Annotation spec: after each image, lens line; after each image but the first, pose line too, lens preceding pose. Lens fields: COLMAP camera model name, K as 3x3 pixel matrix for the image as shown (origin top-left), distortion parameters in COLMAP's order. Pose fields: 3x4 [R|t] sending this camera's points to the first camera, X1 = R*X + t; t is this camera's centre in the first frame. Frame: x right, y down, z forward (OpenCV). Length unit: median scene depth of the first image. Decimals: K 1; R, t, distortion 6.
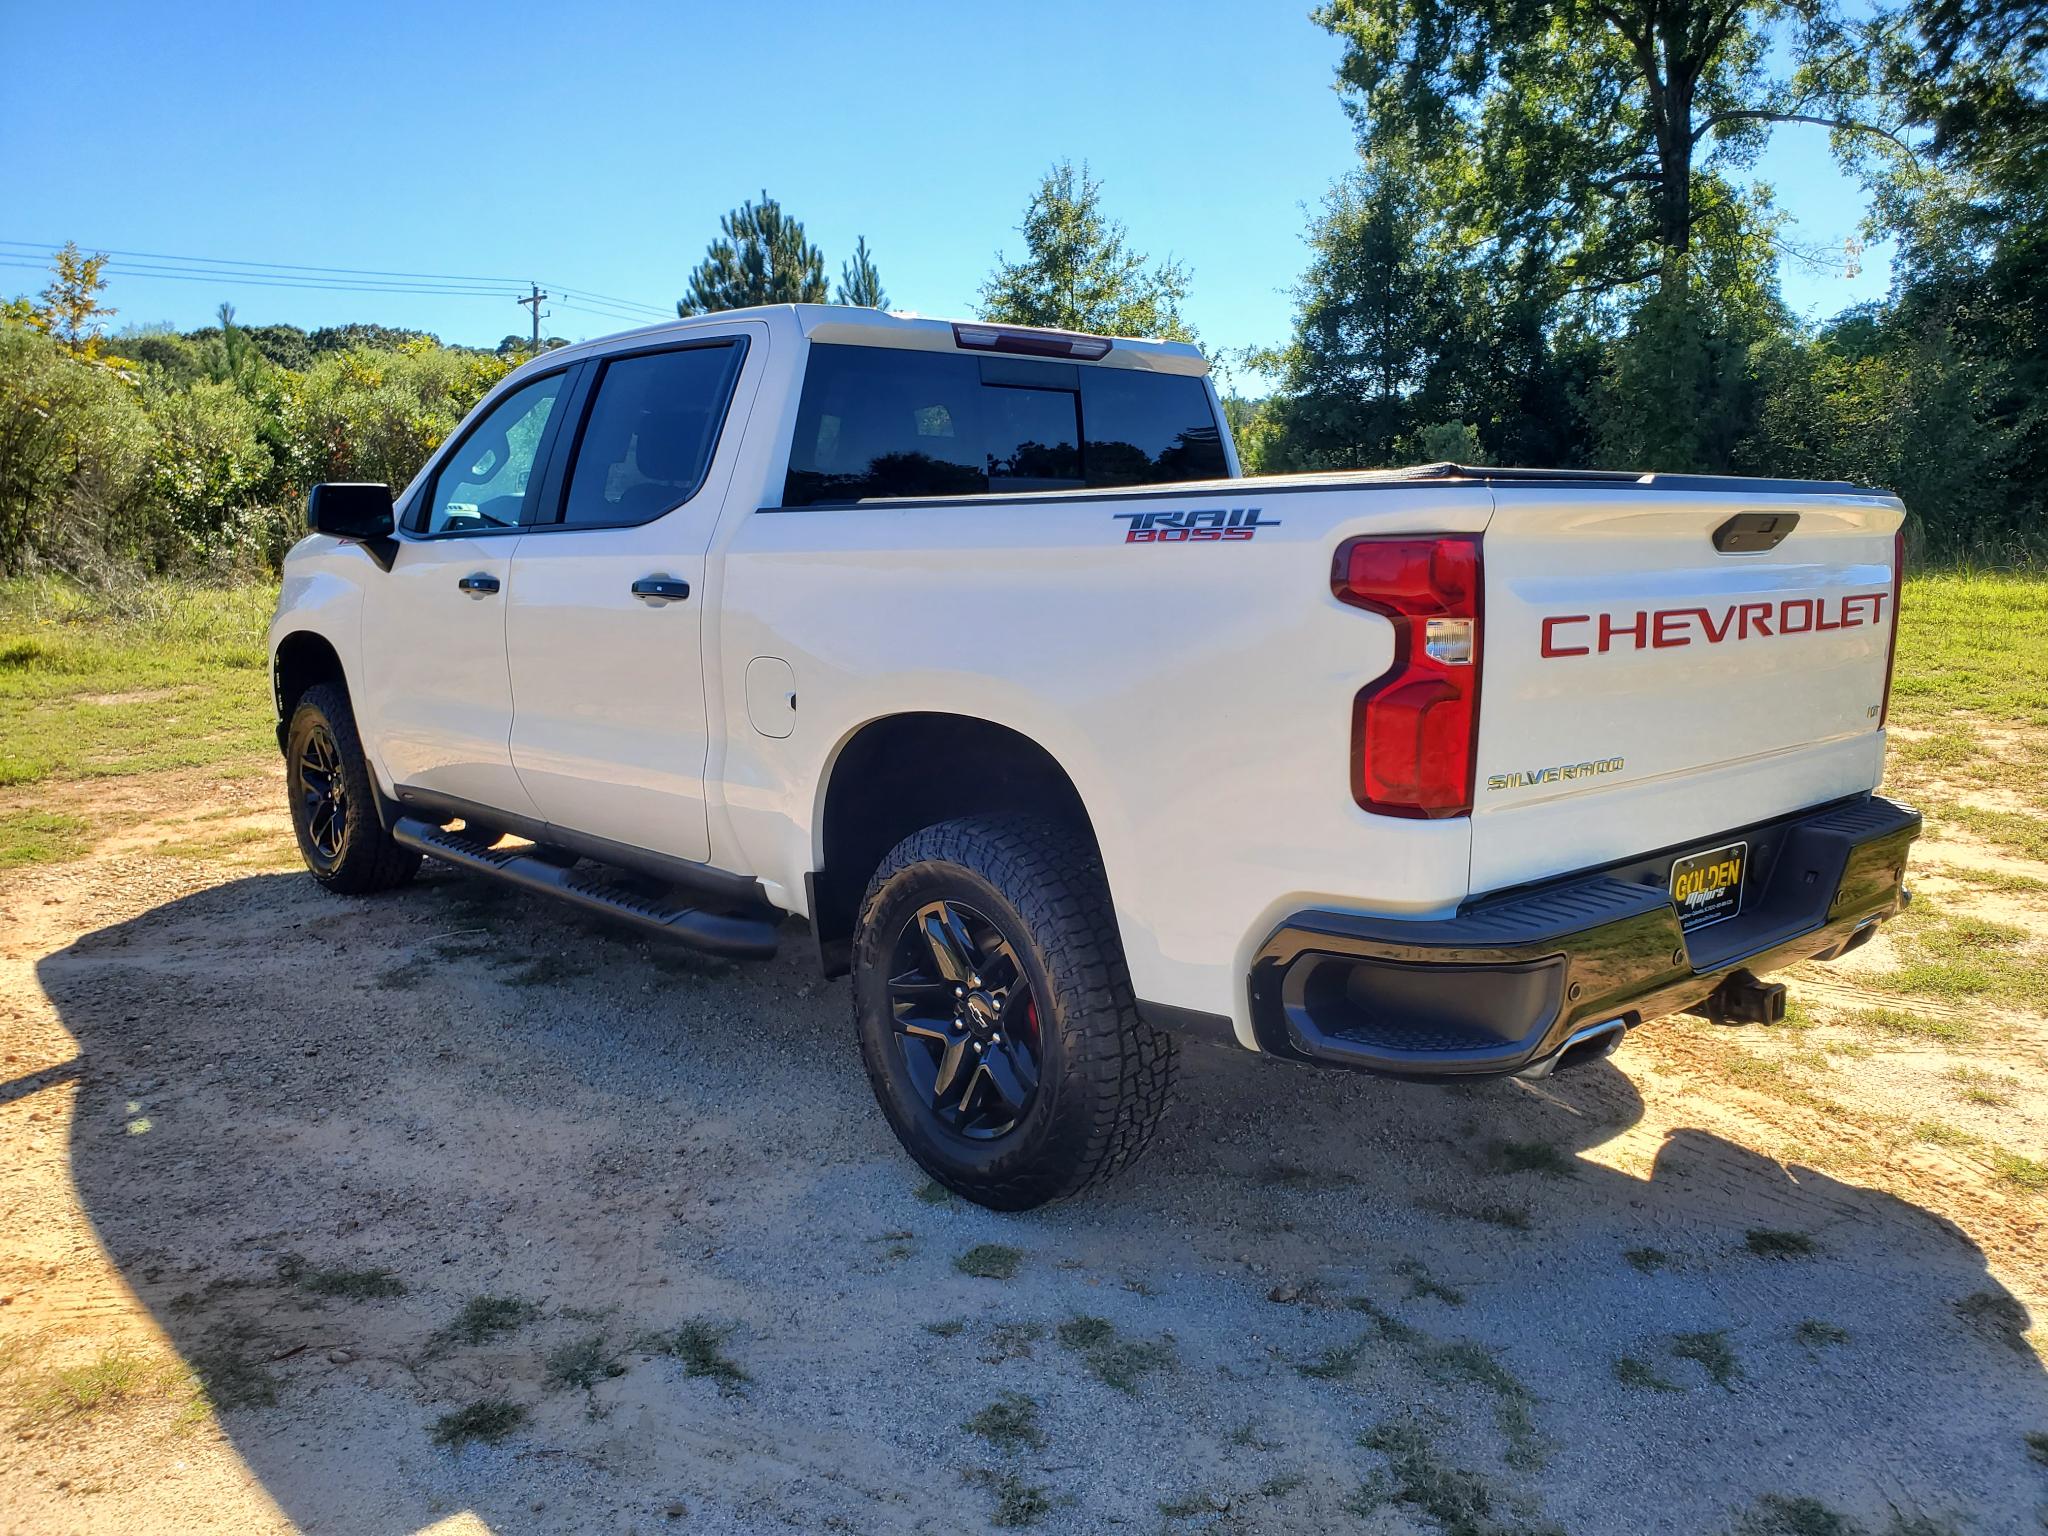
lens RADIAL K [[1618.7, 0, 1019.8], [0, 1618.7, 762.0], [0, 0, 1]] dist [0.005546, 0.016352]
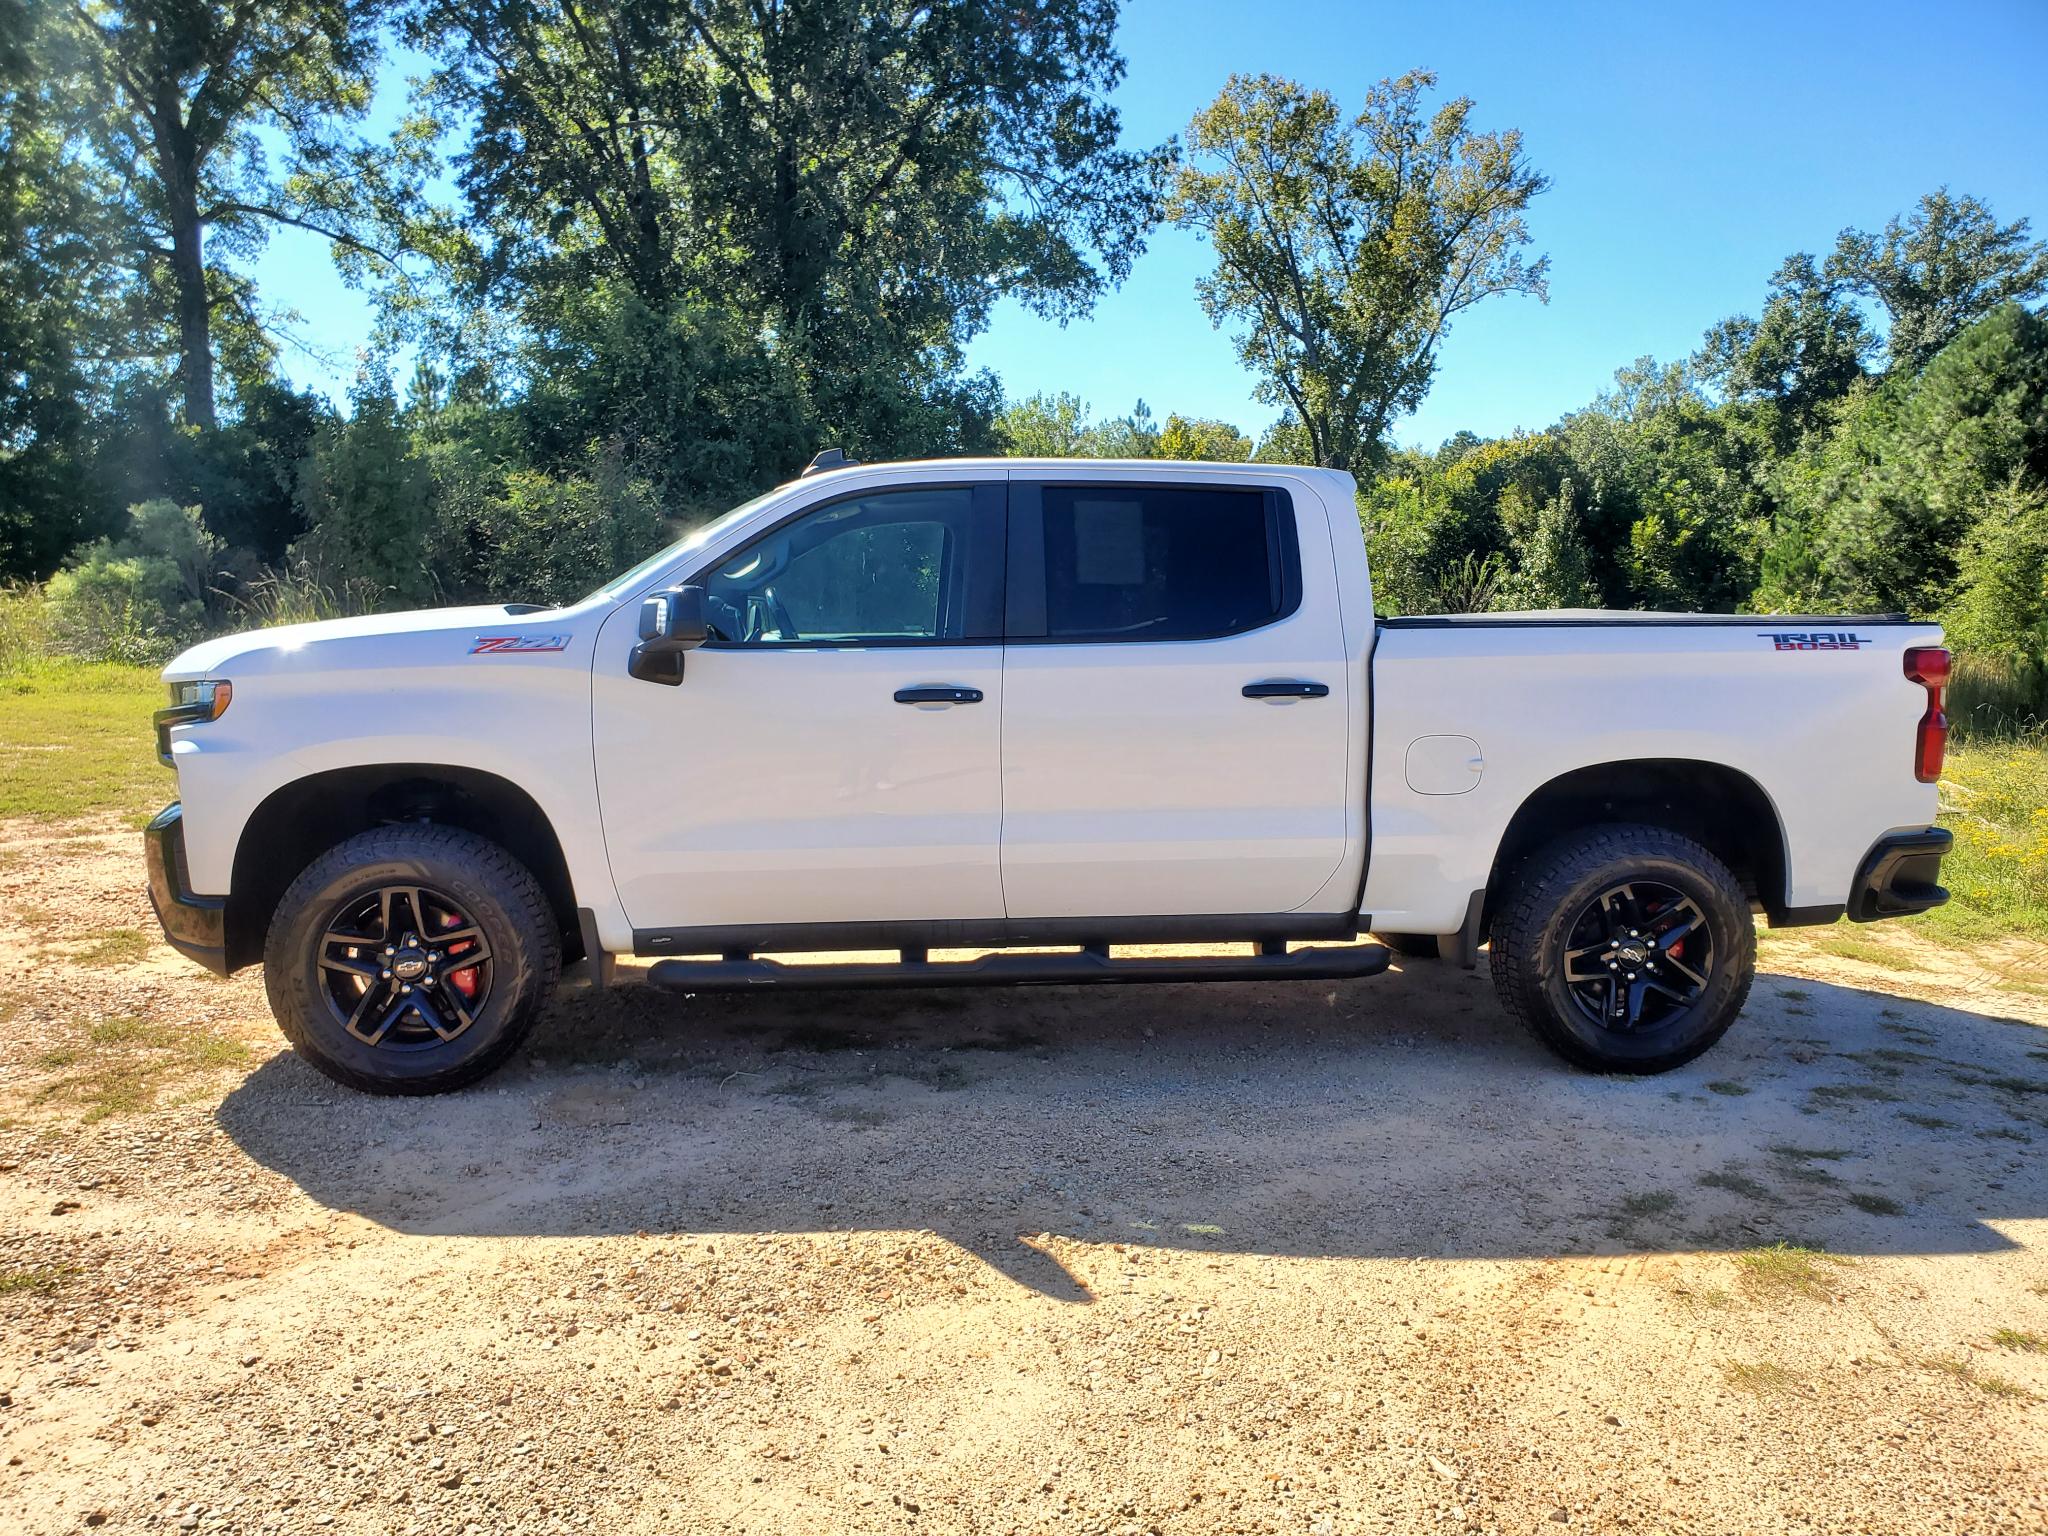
lens RADIAL K [[1607.5, 0, 1037.6], [0, 1607.5, 769.6], [0, 0, 1]] dist [0.011801, 0.015153]
pose [[0.580269, -0.070309, 0.811384, -1.491065], [0.107183, 0.994194, 0.009497, -0.087872], [-0.807341, 0.081456, 0.584436, 0.504585]]
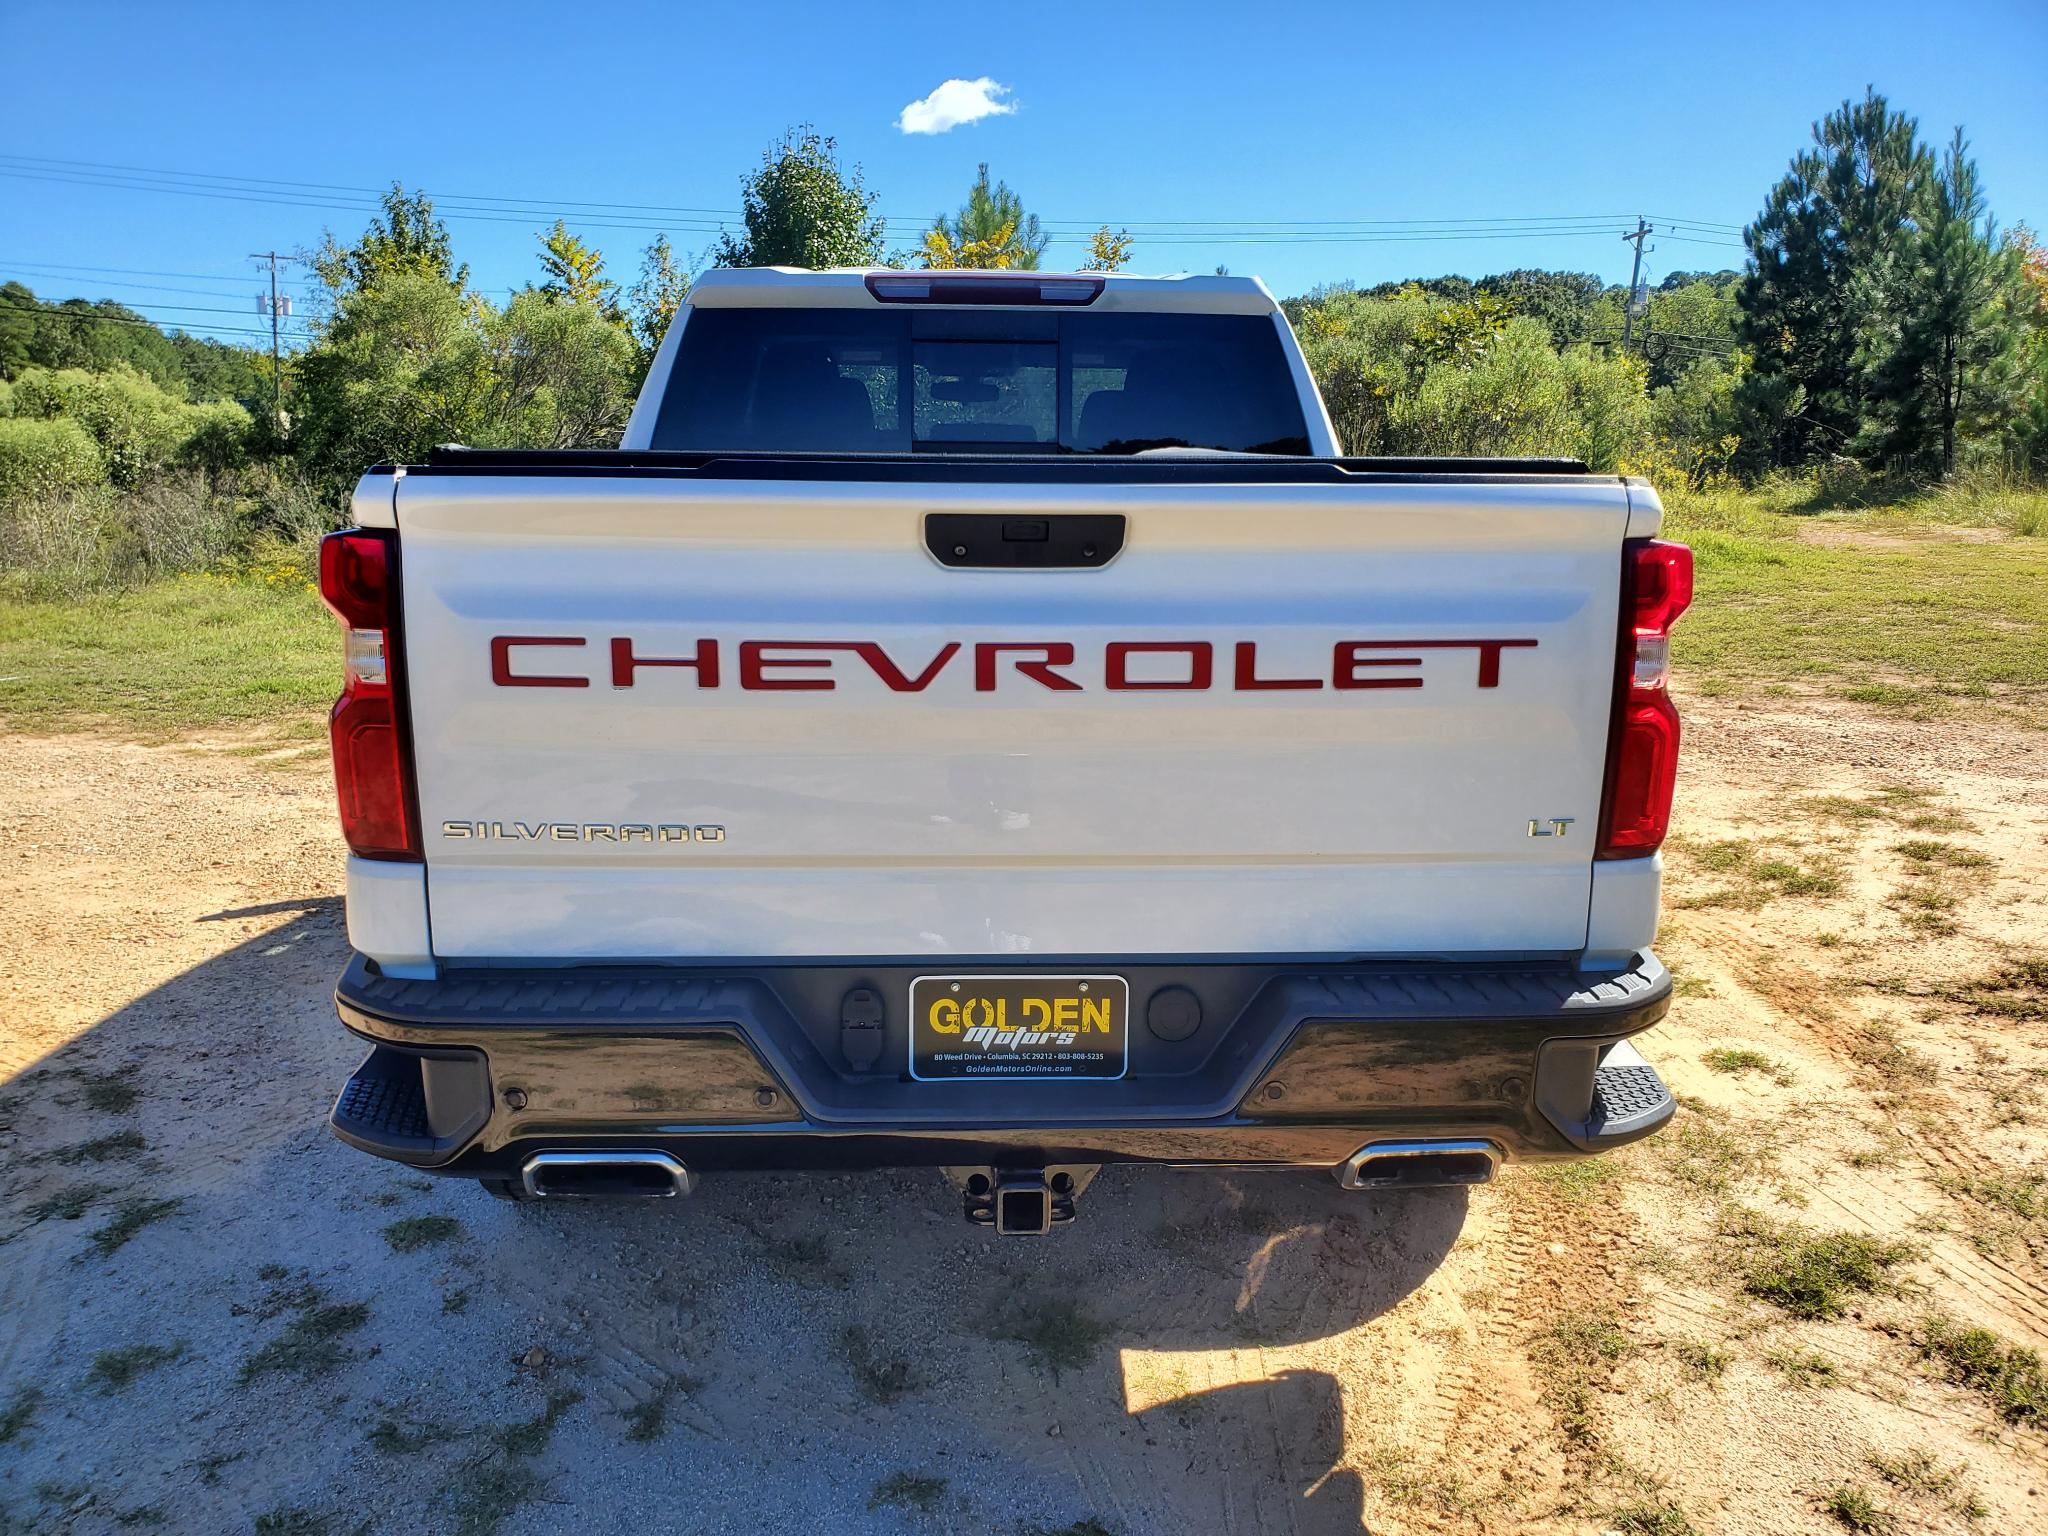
lens RADIAL K [[1618.7, 0, 1019.8], [0, 1618.7, 762.0], [0, 0, 1]] dist [0.005546, 0.016352]
pose [[0.776660, 0.121609, -0.618070, 0.747205], [-0.100359, 0.992543, 0.069179, -0.078753], [0.621874, 0.008300, 0.783073, 0.378703]]
